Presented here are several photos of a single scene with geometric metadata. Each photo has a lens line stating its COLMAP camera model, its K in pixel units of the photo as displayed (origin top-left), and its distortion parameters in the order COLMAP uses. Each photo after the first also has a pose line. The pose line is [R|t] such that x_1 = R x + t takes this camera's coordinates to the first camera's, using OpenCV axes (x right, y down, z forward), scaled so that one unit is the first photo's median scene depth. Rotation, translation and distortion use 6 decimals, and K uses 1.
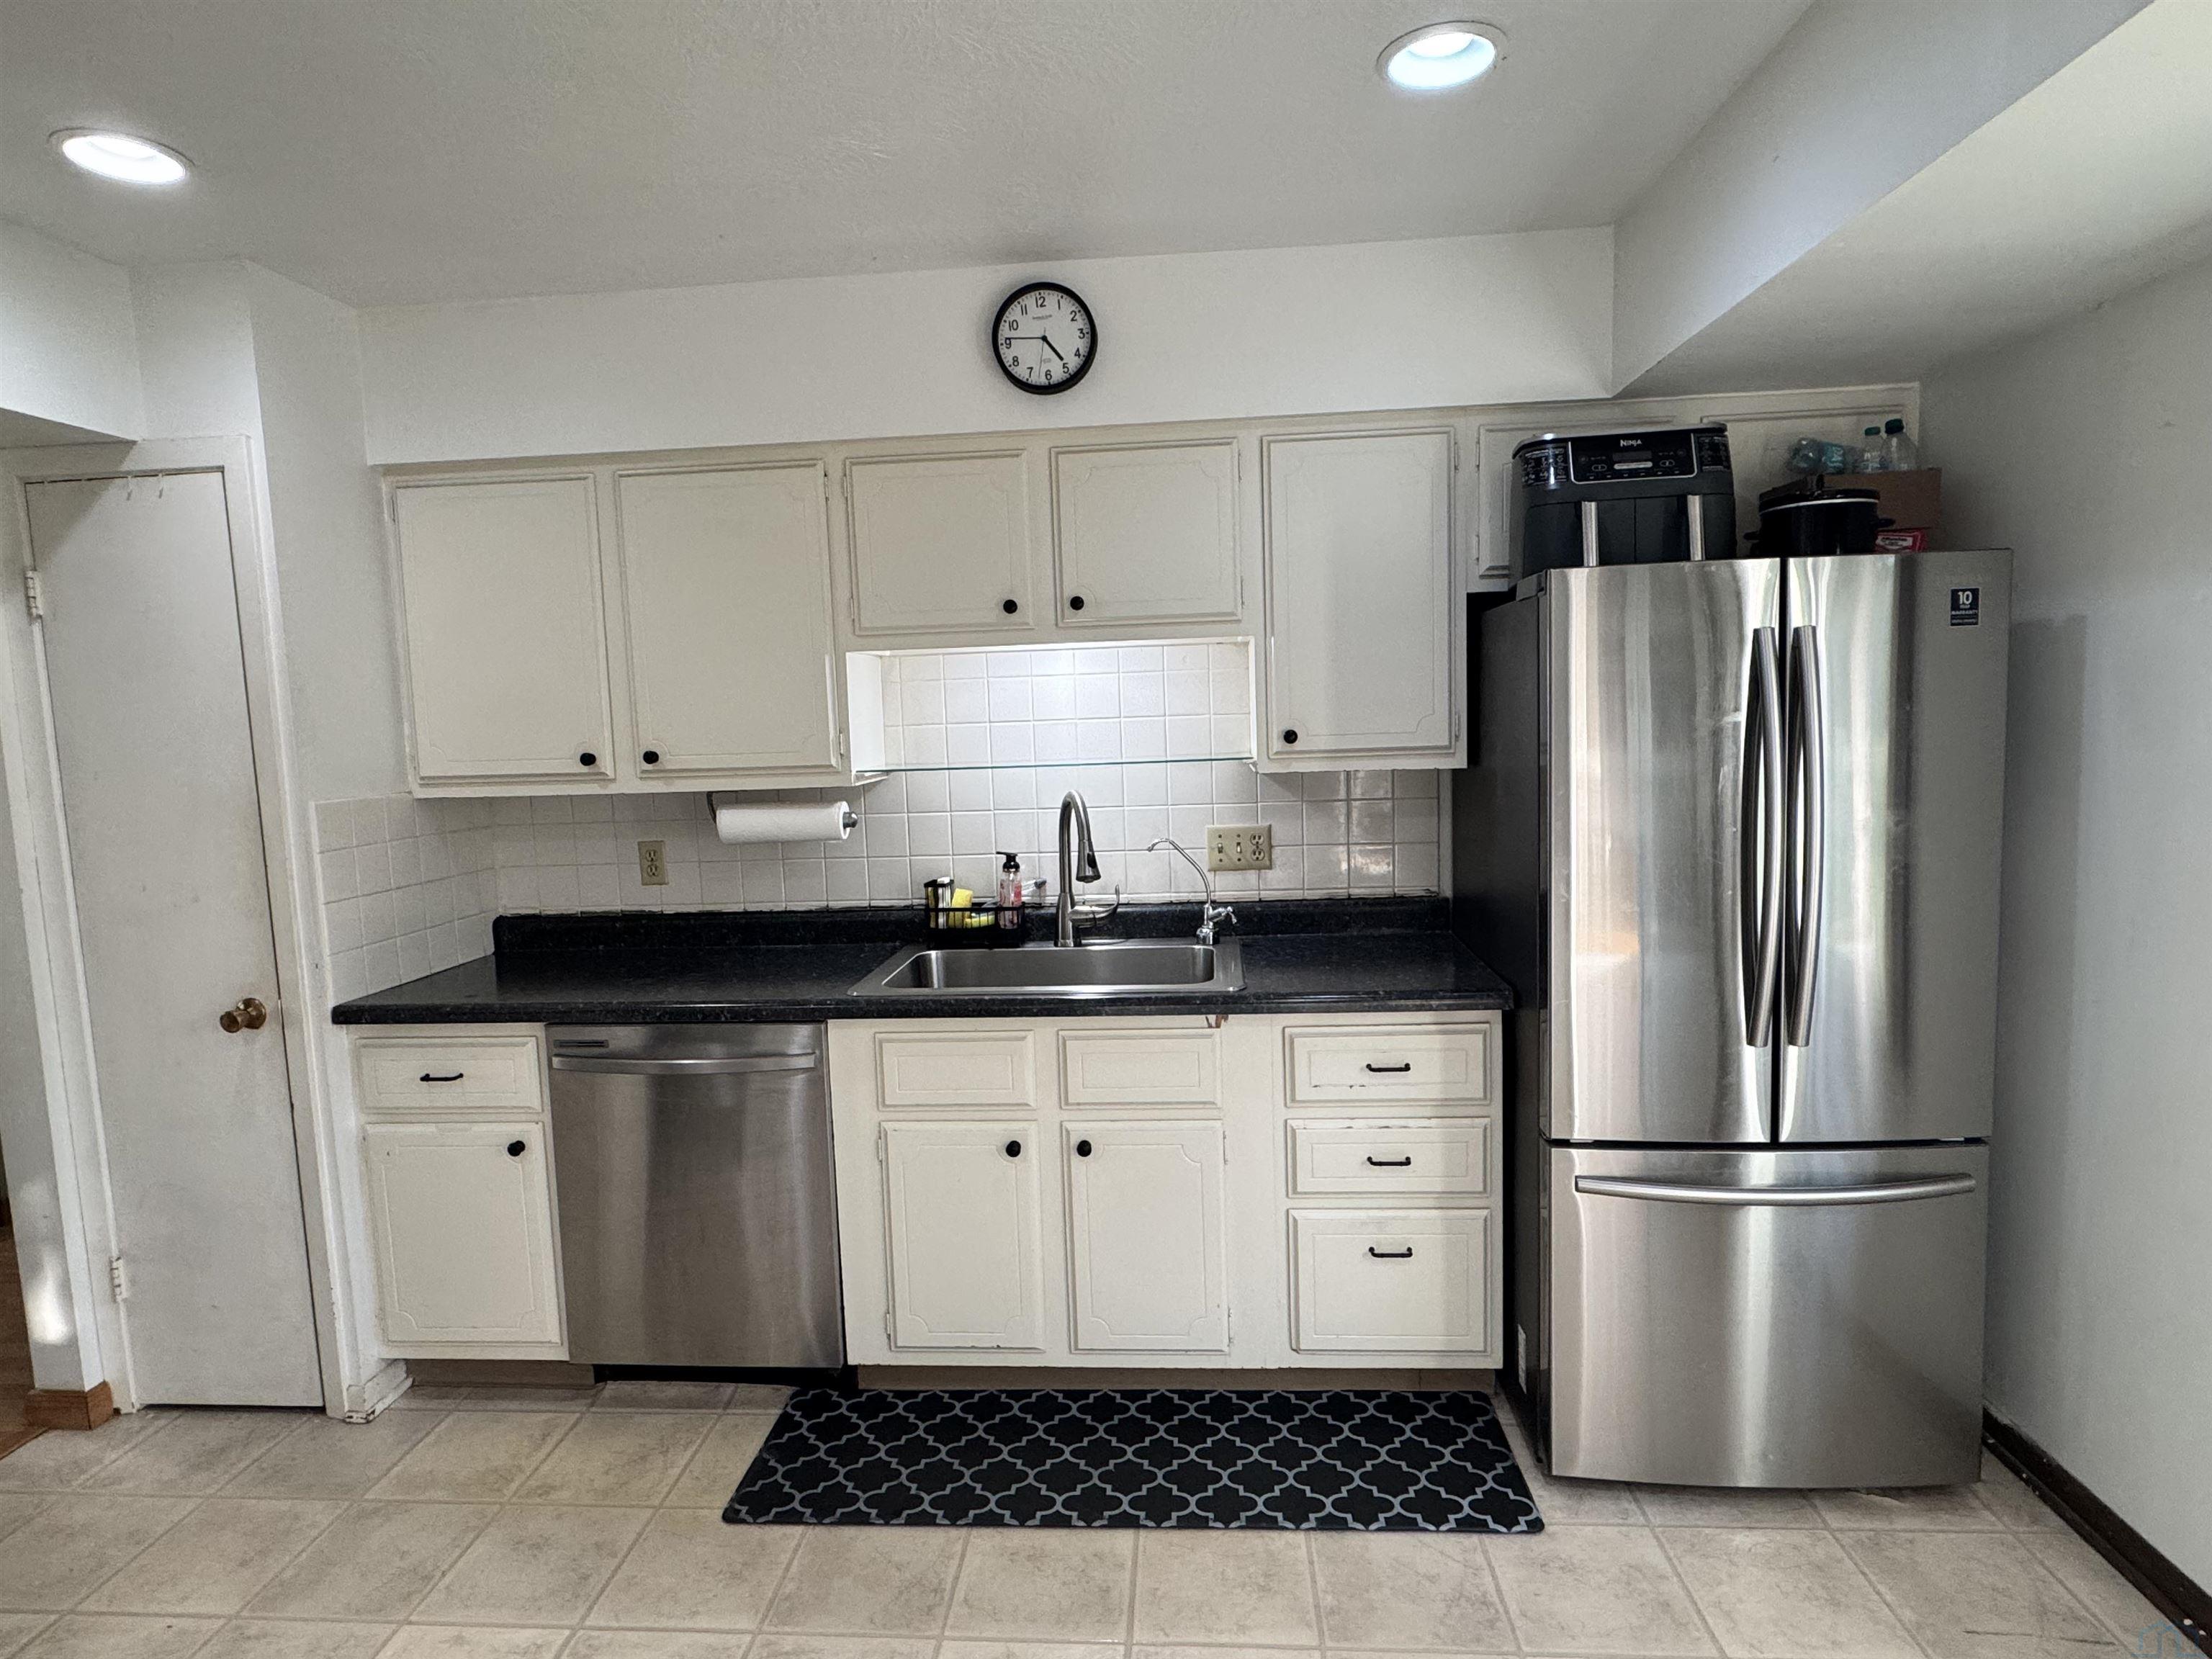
lens RADIAL K [[1217.1, 0, 1106.0], [0, 1217.1, 829.5], [0, 0, 1]] dist [-0.007047, 0.000352]
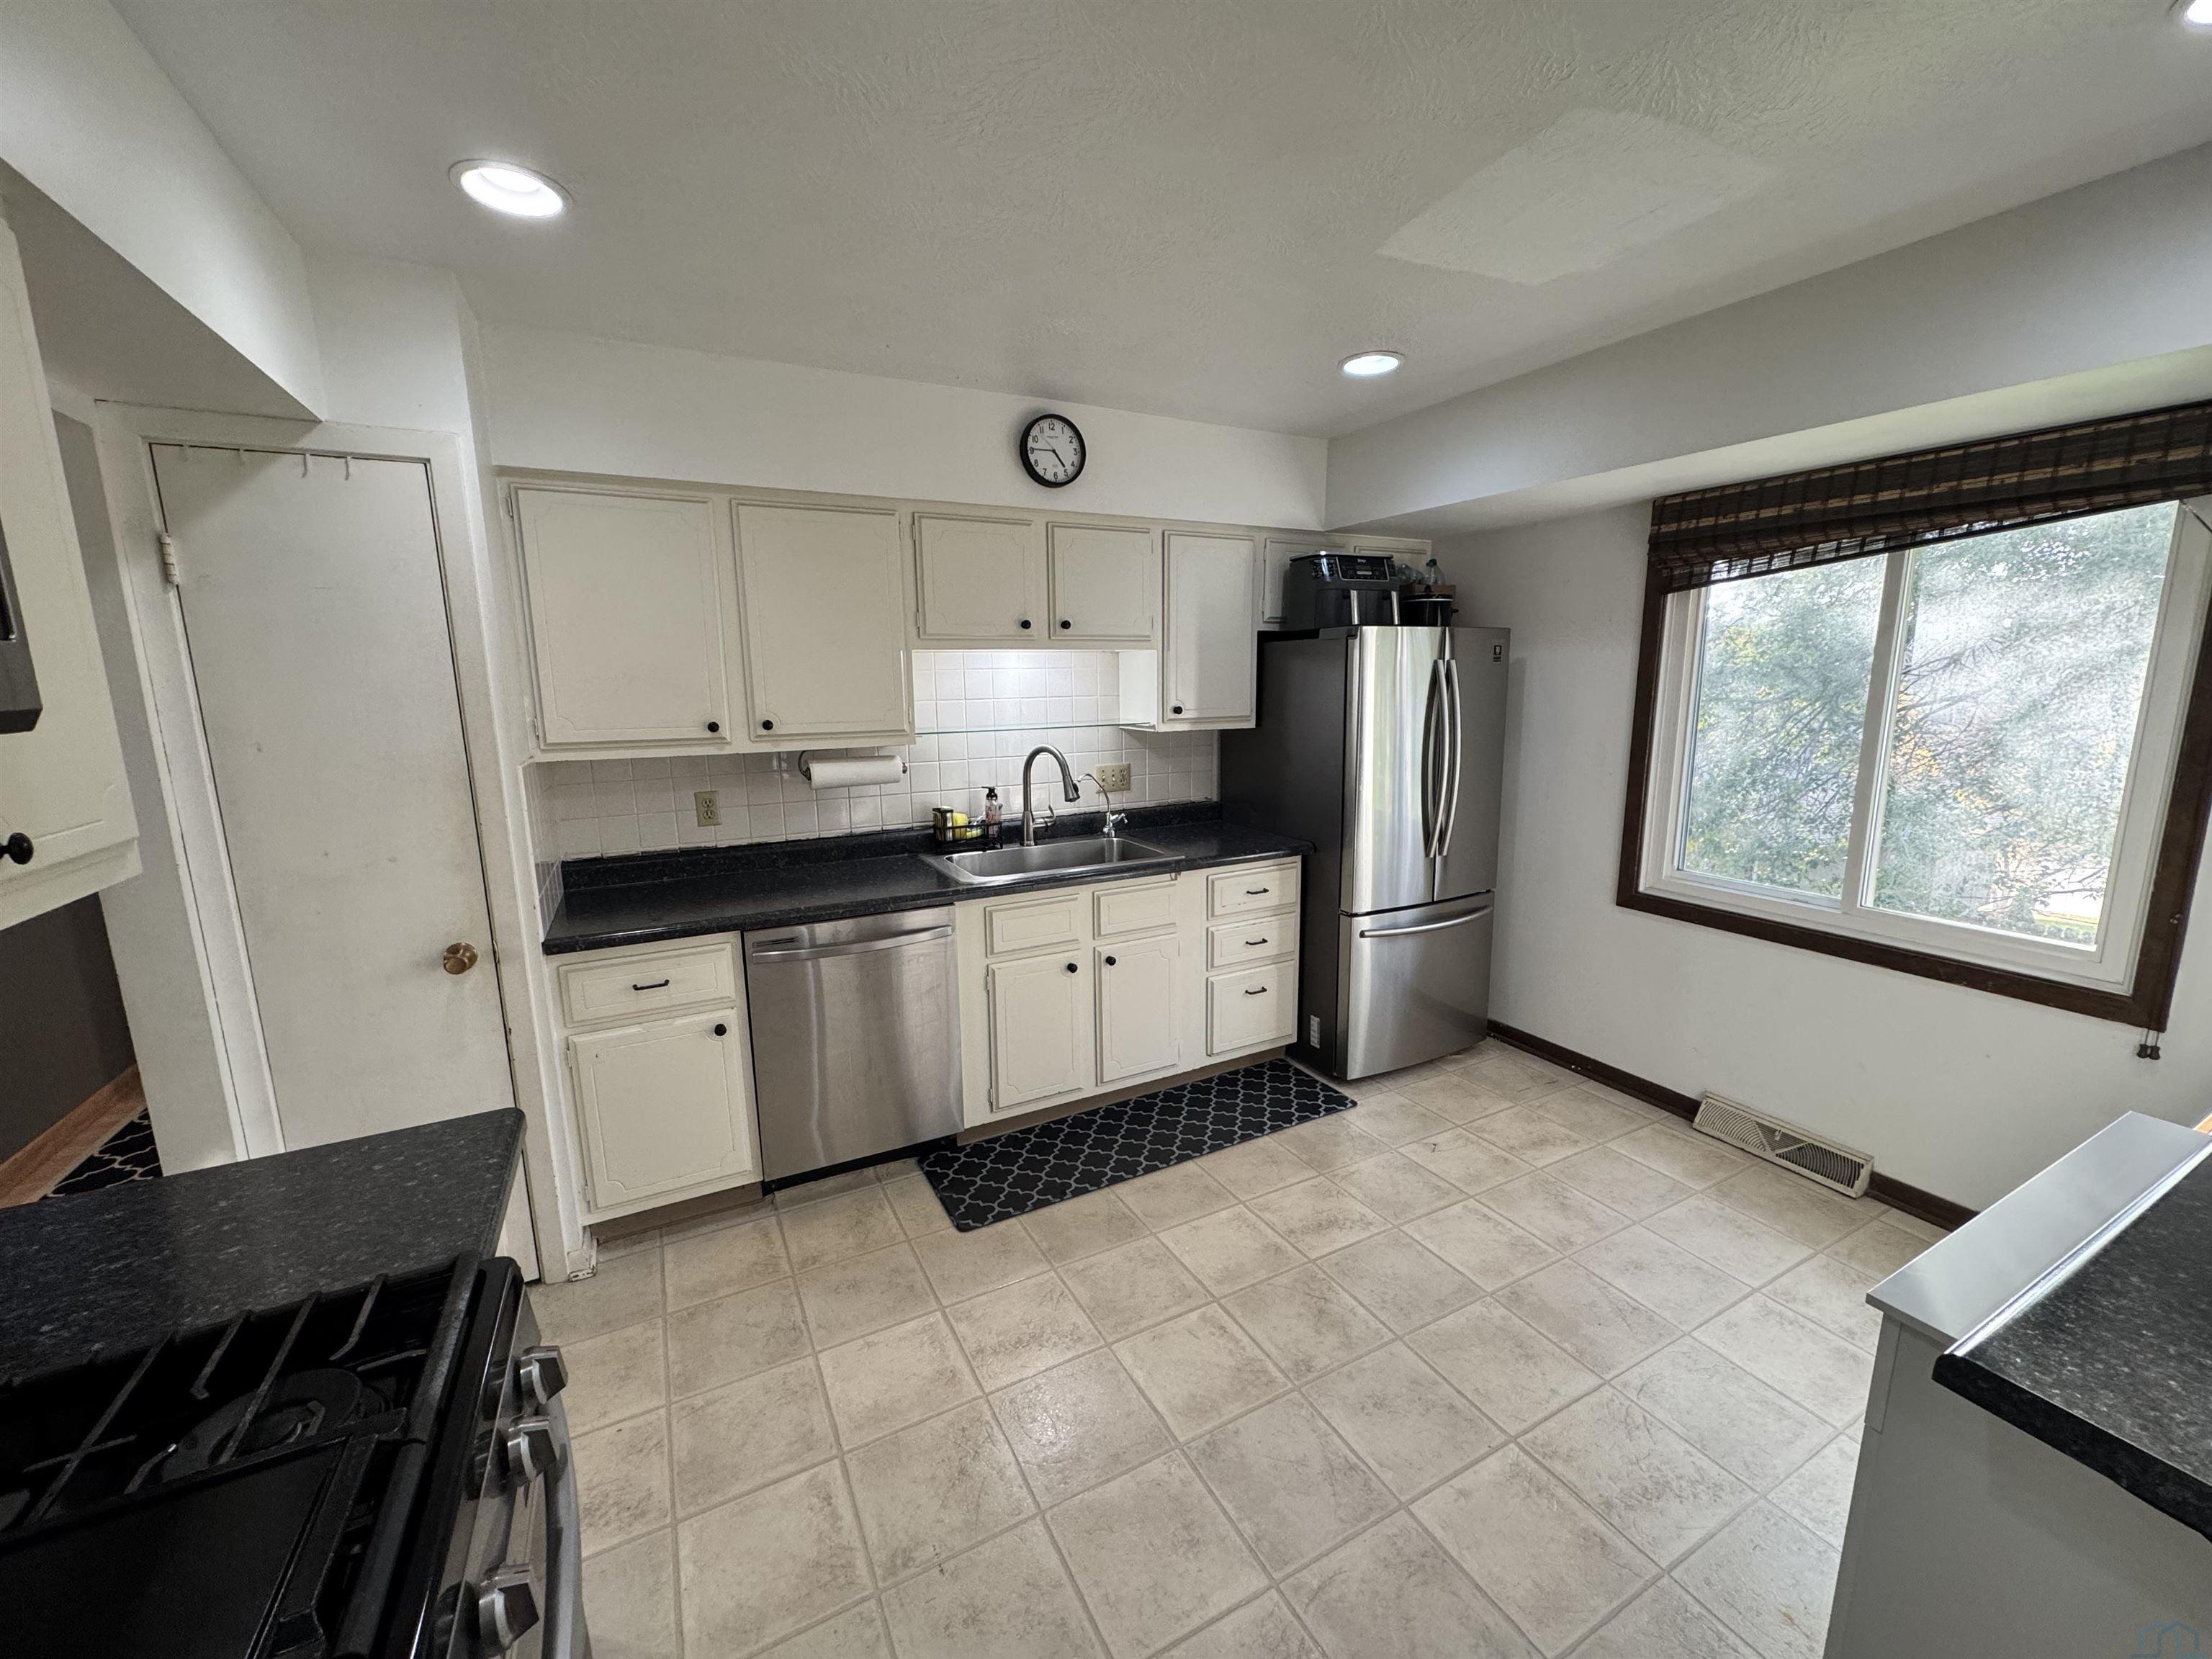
lens RADIAL K [[880.8, 0, 1106.0], [0, 880.8, 829.5], [0, 0, 1]] dist [-0.010303, -0.000101]
pose [[0.844493, -0.069797, 0.530999, -0.621826], [0.037167, 0.996719, 0.071904, -0.001910], [-0.534276, -0.040987, 0.844316, 0.000200]]
